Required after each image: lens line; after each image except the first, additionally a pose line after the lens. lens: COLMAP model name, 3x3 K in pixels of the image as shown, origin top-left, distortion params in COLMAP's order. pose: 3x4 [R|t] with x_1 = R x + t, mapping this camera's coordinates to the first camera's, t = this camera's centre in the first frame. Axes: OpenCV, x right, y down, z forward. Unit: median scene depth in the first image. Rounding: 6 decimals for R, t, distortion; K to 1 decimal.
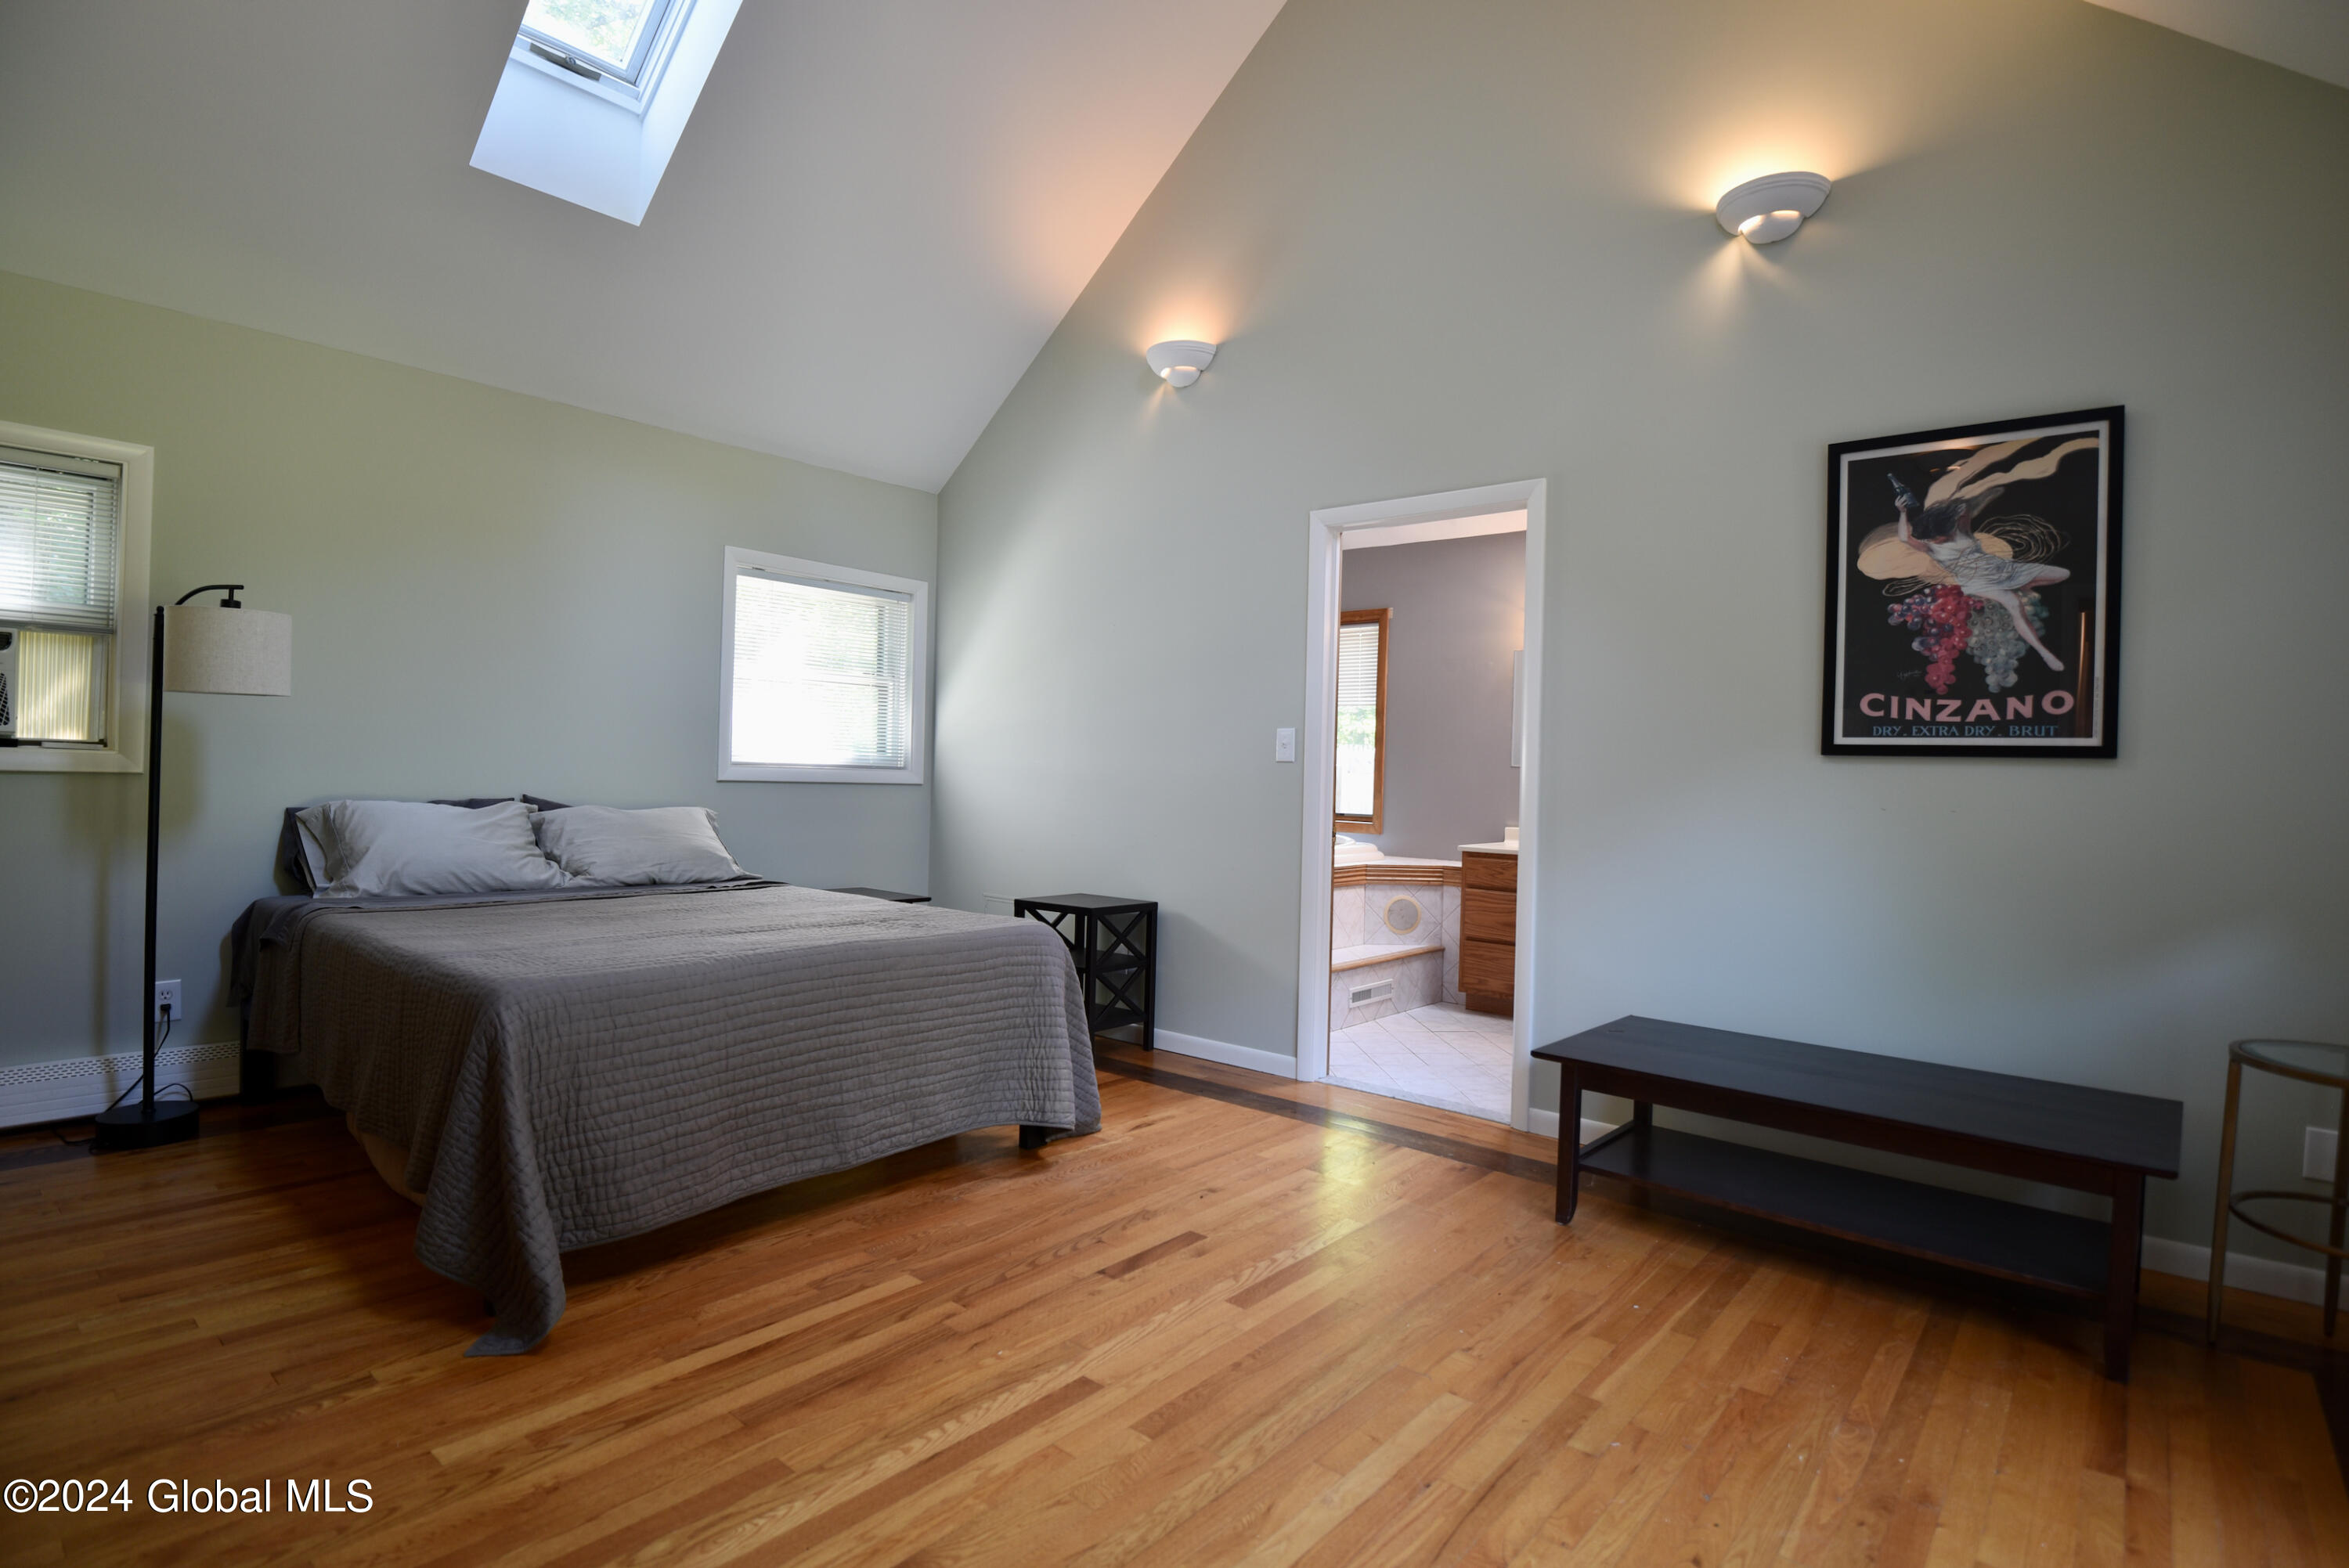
lens RADIAL K [[1159.5, 0, 1189.7], [0, 1159.5, 780.4], [0, 0, 1]] dist [-0.023809, -0.002295]
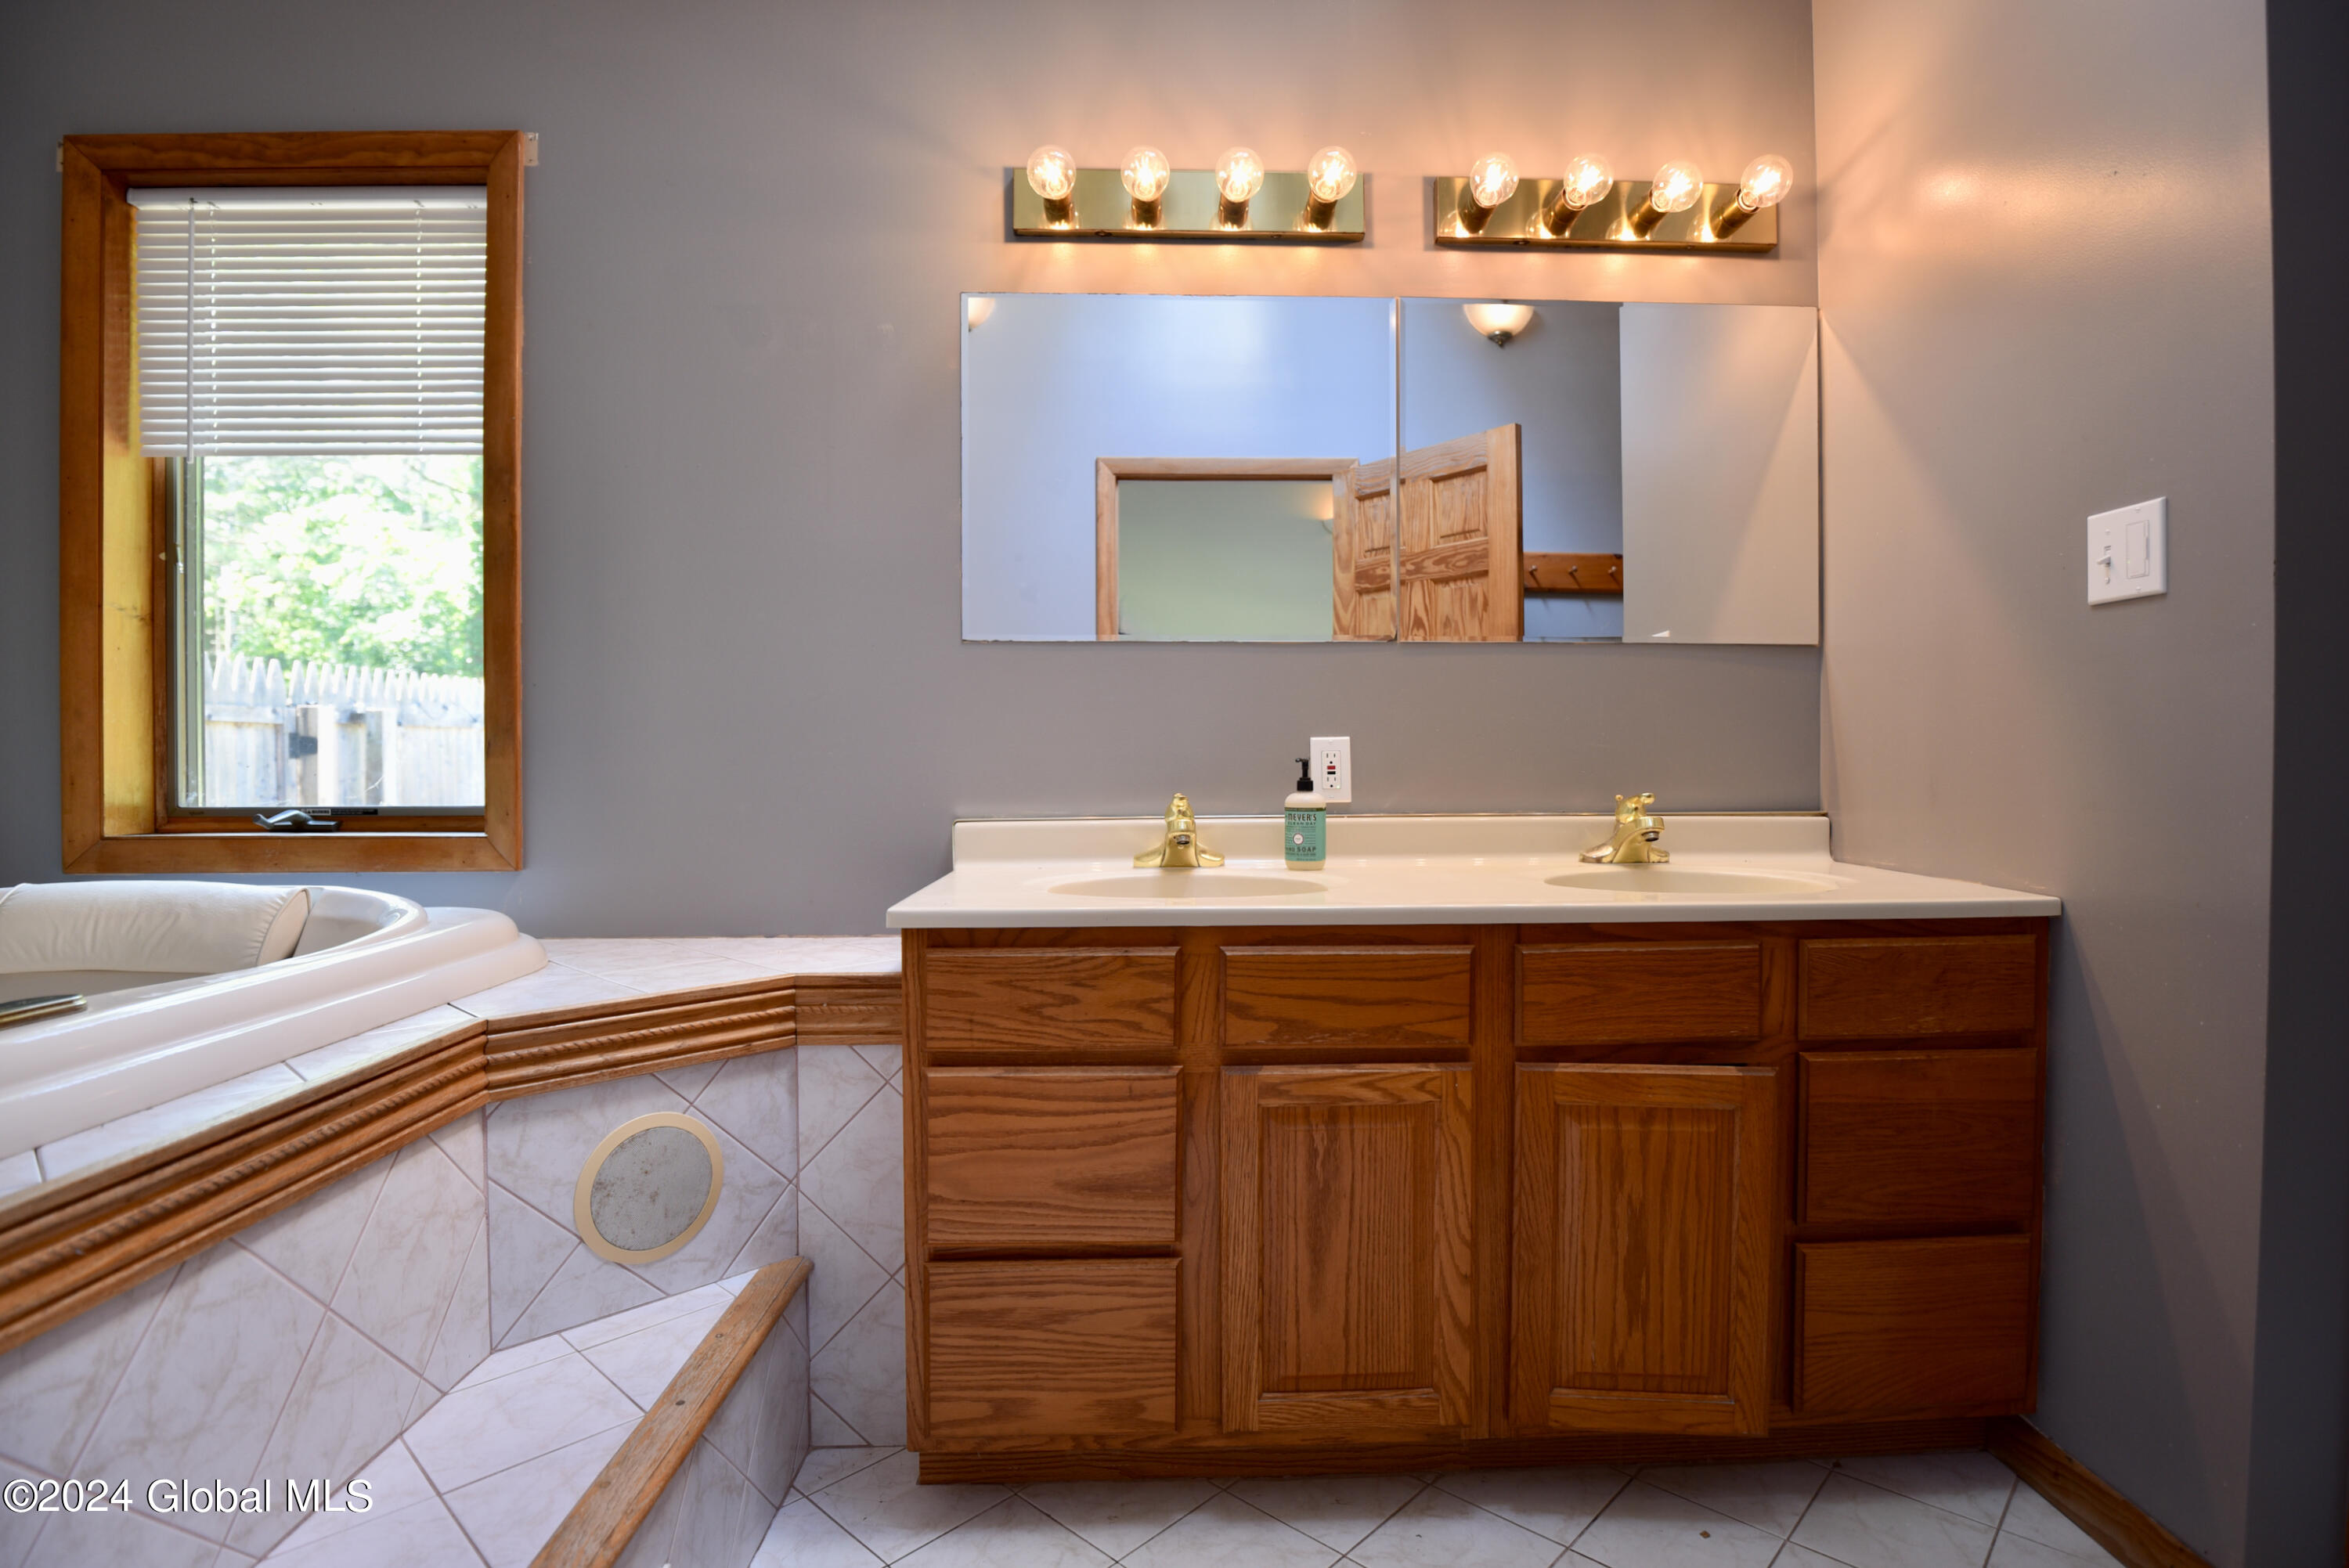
lens RADIAL K [[1159.5, 0, 1189.7], [0, 1159.5, 780.4], [0, 0, 1]] dist [-0.023809, -0.002295]
pose [[0.746142, -0.040719, 0.664540, 0.106038], [0.025482, 0.999143, 0.032611, 0.019392], [-0.665299, -0.007399, 0.746541, 0.725181]]
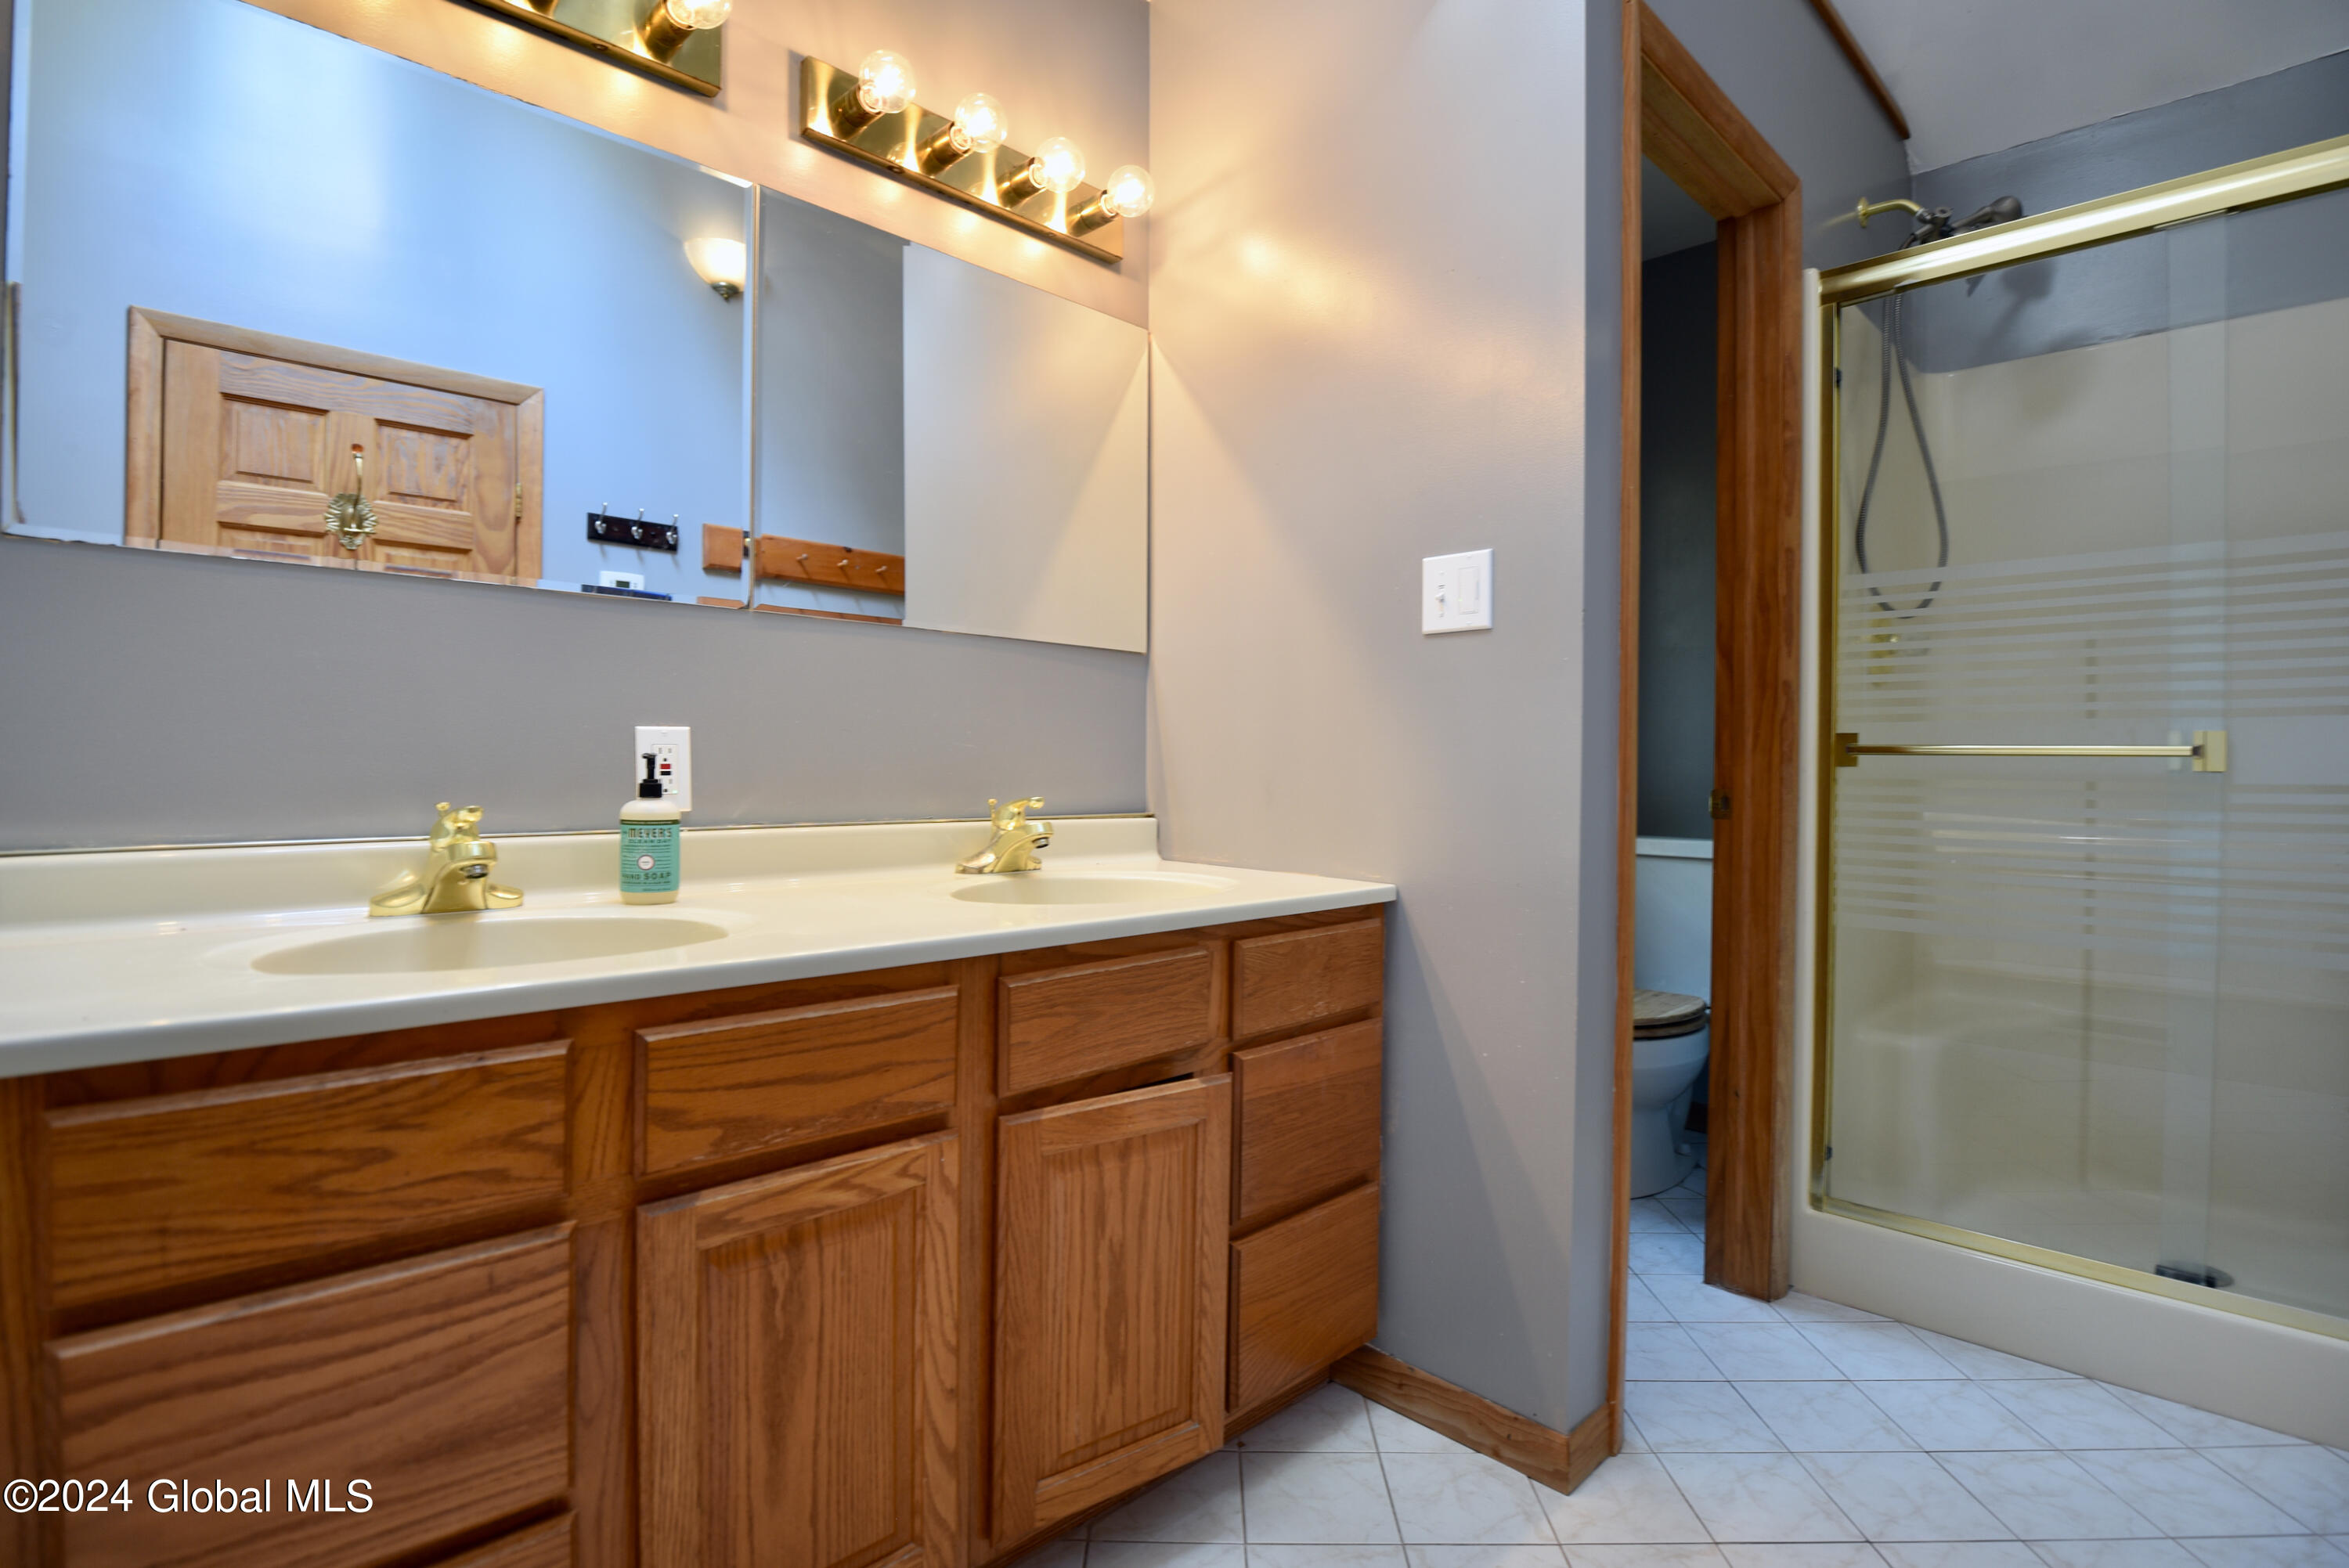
lens RADIAL K [[1151.9, 0, 1187.7], [0, 1151.9, 778.7], [0, 0, 1]] dist [-0.021392, -0.005571]
pose [[0.103300, -0.037814, 0.993931, 0.119404], [-0.003681, 0.999256, 0.038399, 0.020251], [-0.994643, -0.007626, 0.103084, 0.808984]]
